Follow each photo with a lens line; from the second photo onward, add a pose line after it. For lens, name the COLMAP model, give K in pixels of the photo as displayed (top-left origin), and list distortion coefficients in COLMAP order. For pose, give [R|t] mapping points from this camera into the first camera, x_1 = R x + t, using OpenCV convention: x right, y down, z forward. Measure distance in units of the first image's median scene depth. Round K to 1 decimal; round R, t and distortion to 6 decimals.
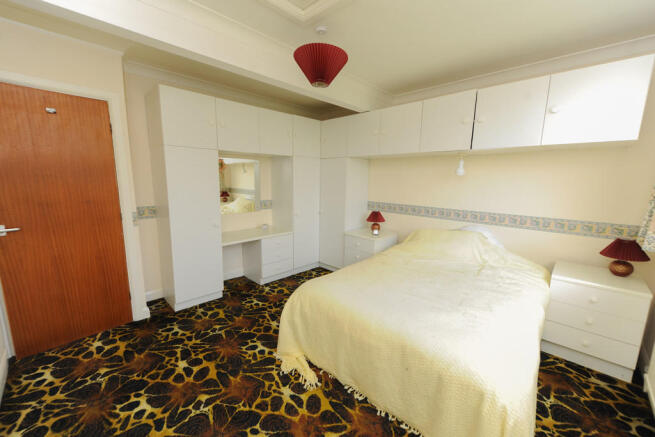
lens RADIAL K [[261.5, 0, 326.0], [0, 261.5, 219.7], [0, 0, 1]] dist [0.021937, -0.001100]
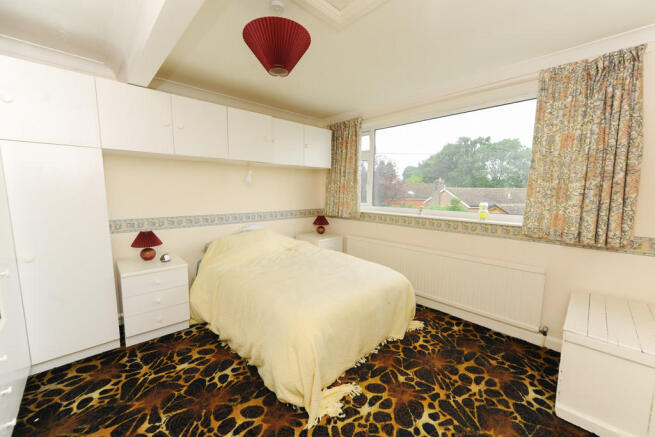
lens RADIAL K [[261.5, 0, 325.7], [0, 261.5, 218.9], [0, 0, 1]] dist [0.021937, -0.001100]
pose [[0.041481, -0.136326, 0.989795, -0.985727], [0.147894, 0.980573, 0.128858, -0.173178], [-0.988133, 0.141040, 0.060837, 0.957443]]
